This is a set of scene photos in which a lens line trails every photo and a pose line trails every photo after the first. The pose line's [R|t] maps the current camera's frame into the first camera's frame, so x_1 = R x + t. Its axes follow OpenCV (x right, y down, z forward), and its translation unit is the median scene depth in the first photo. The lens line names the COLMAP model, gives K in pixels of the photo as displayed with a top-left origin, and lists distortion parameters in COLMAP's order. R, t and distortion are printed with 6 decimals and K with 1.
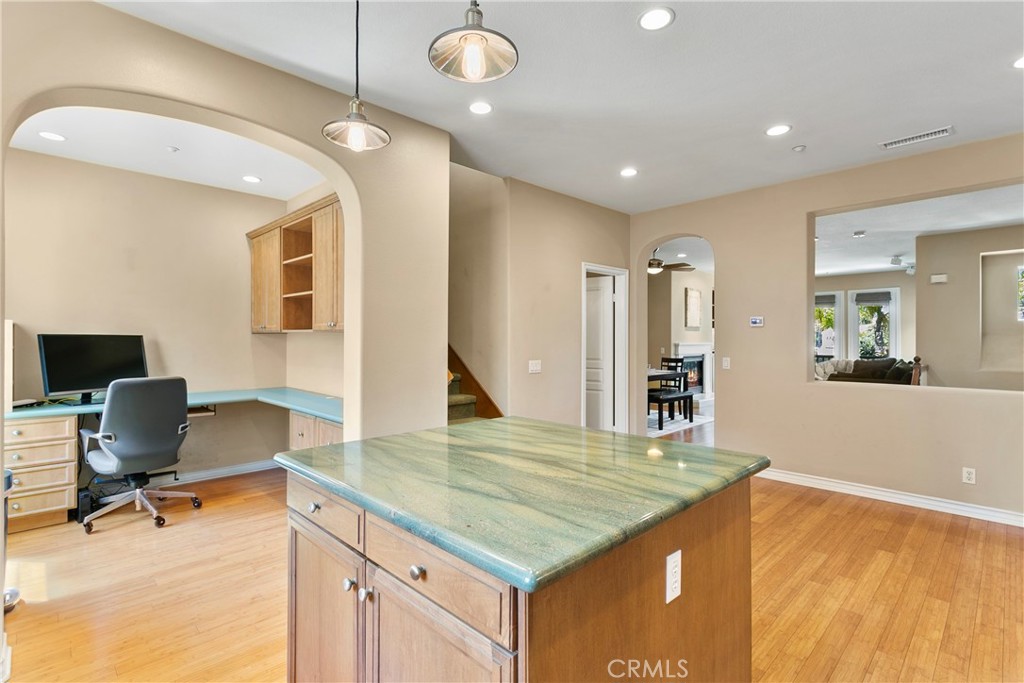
lens RADIAL K [[492.9, 0, 509.2], [0, 492.9, 336.1], [0, 0, 1]] dist [0.003821, -0.002523]
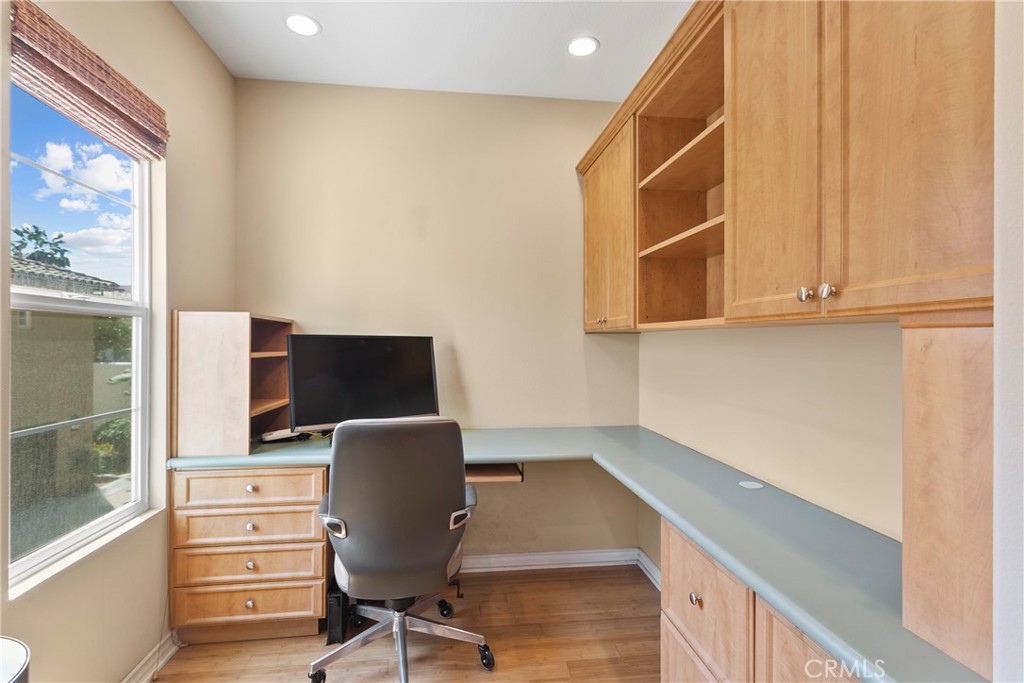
lens RADIAL K [[492.9, 0, 508.5], [0, 492.9, 340.7], [0, 0, 1]] dist [0.003821, -0.002523]
pose [[0.795003, -0.000989, -0.606605, -0.275357], [0.001212, 0.999999, -0.000042, 0.003763], [0.606605, -0.000702, 0.795003, 0.553452]]
